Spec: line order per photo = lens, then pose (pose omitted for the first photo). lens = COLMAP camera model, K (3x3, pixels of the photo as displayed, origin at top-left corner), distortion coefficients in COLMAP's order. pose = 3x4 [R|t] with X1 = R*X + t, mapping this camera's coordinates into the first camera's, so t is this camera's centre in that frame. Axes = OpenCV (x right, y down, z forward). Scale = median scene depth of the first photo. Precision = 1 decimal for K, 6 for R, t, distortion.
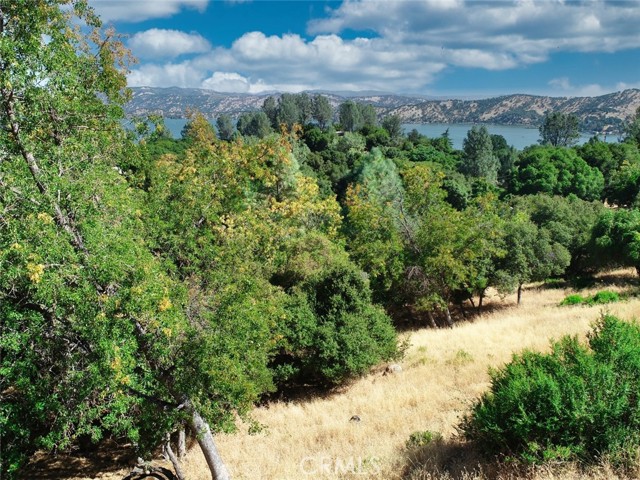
lens RADIAL K [[501.2, 0, 320.0], [0, 501.2, 240.0], [0, 0, 1]] dist [-0.011989, 0.001449]
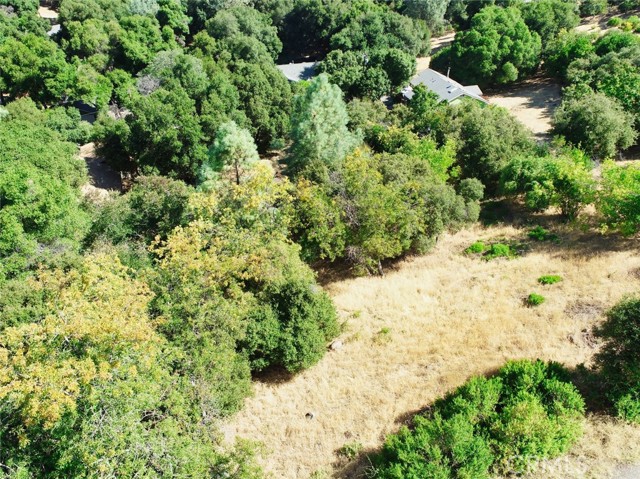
lens RADIAL K [[487.6, 0, 320.0], [0, 487.6, 239.5], [0, 0, 1]] dist [-0.011143, 0.005764]
pose [[0.994407, -0.044981, 0.095558, -0.009953], [0.003955, 0.919998, 0.391903, -0.409471], [-0.105541, -0.389334, 0.915030, -0.094923]]
